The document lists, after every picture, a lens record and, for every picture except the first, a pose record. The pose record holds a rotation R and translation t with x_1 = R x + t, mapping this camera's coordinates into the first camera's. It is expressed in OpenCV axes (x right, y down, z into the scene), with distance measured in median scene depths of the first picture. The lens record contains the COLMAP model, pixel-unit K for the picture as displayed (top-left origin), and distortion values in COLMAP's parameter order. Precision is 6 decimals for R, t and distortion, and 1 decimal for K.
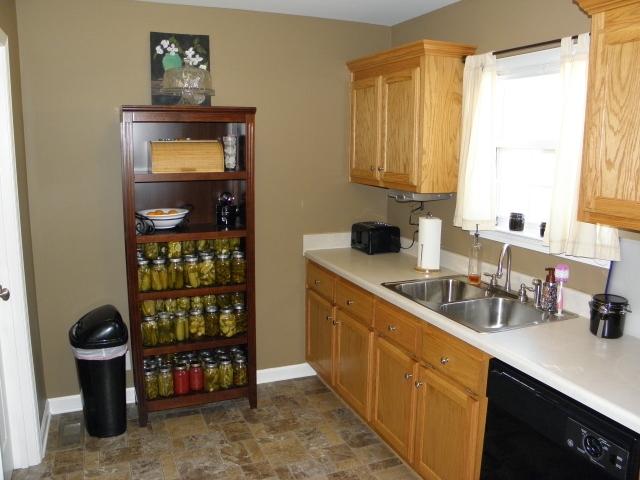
lens RADIAL K [[523.9, 0, 313.2], [0, 523.9, 237.4], [0, 0, 1]] dist [-0.170531, 0.115618]
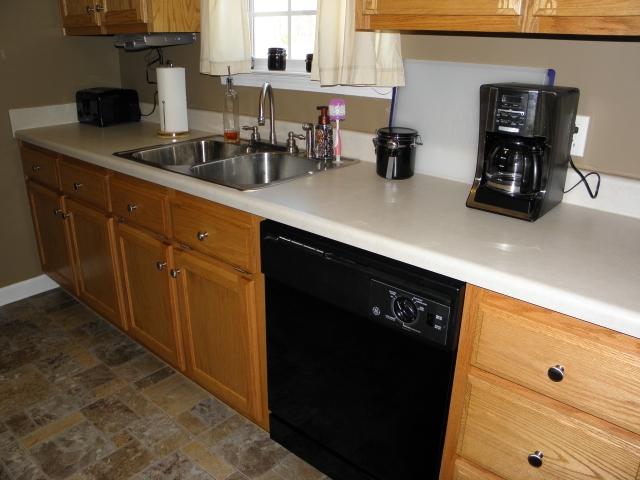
lens RADIAL K [[523.9, 0, 318.2], [0, 523.9, 239.9], [0, 0, 1]] dist [-0.170531, 0.115618]
pose [[0.893813, -0.159644, 0.419062, 0.070711], [0.070957, 0.973062, 0.219350, 0.073969], [-0.442791, -0.166323, 0.881064, 0.207148]]
